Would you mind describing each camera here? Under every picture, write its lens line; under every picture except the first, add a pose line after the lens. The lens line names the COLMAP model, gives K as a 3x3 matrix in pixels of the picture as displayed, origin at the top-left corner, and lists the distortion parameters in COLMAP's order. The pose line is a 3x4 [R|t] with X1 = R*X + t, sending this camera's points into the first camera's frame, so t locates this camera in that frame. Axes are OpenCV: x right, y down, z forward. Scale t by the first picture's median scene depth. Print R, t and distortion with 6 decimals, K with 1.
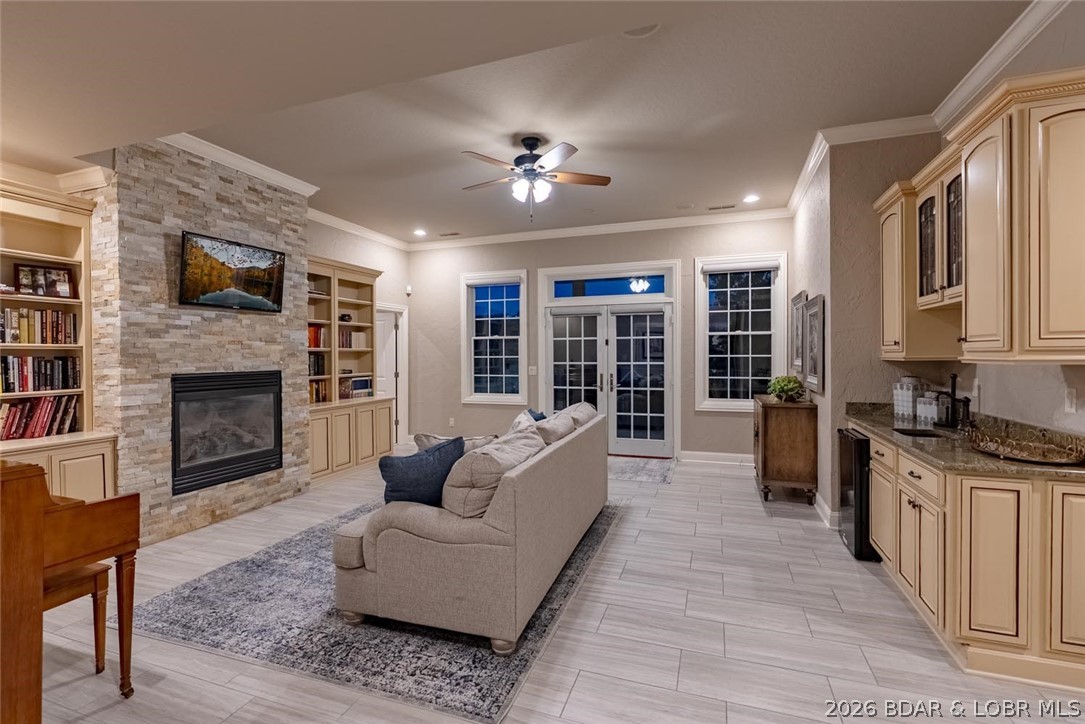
lens RADIAL K [[526.6, 0, 519.4], [0, 526.6, 362.2], [0, 0, 1]] dist [0.000327, -0.000088]
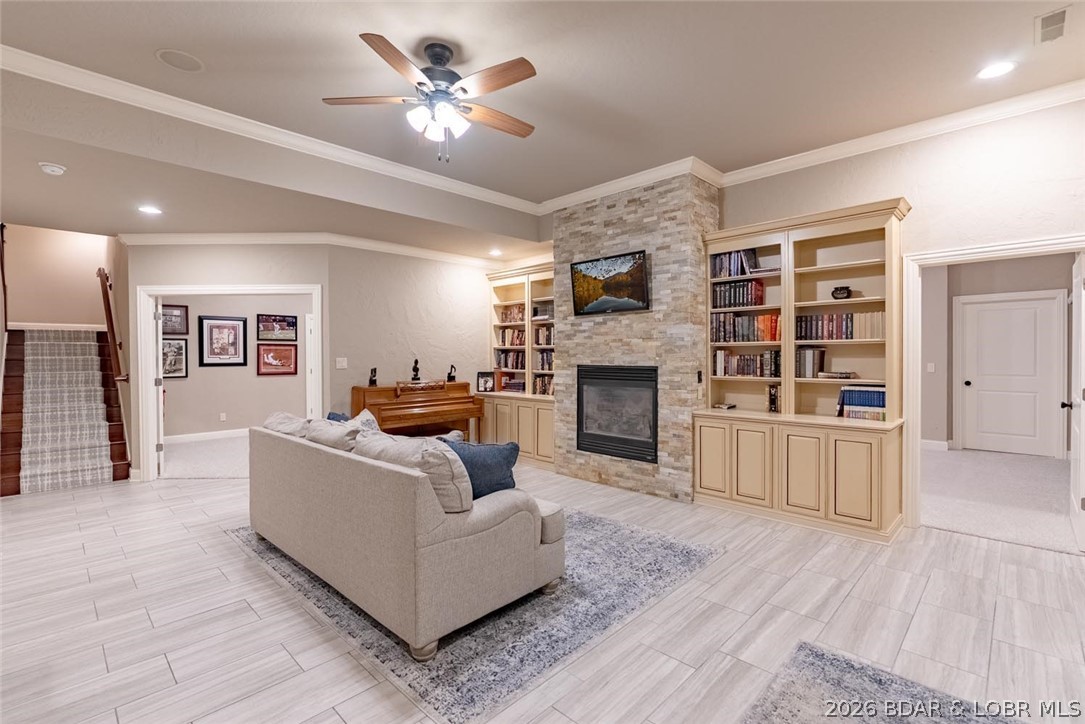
lens RADIAL K [[492.1, 0, 542.5], [0, 492.1, 362.0], [0, 0, 1]] dist [-0.005303, 0.000774]
pose [[-0.405852, 0.021218, -0.913693, 0.529582], [-0.008252, 0.999605, 0.026879, -0.017474], [0.913902, 0.018448, -0.405516, 1.282303]]
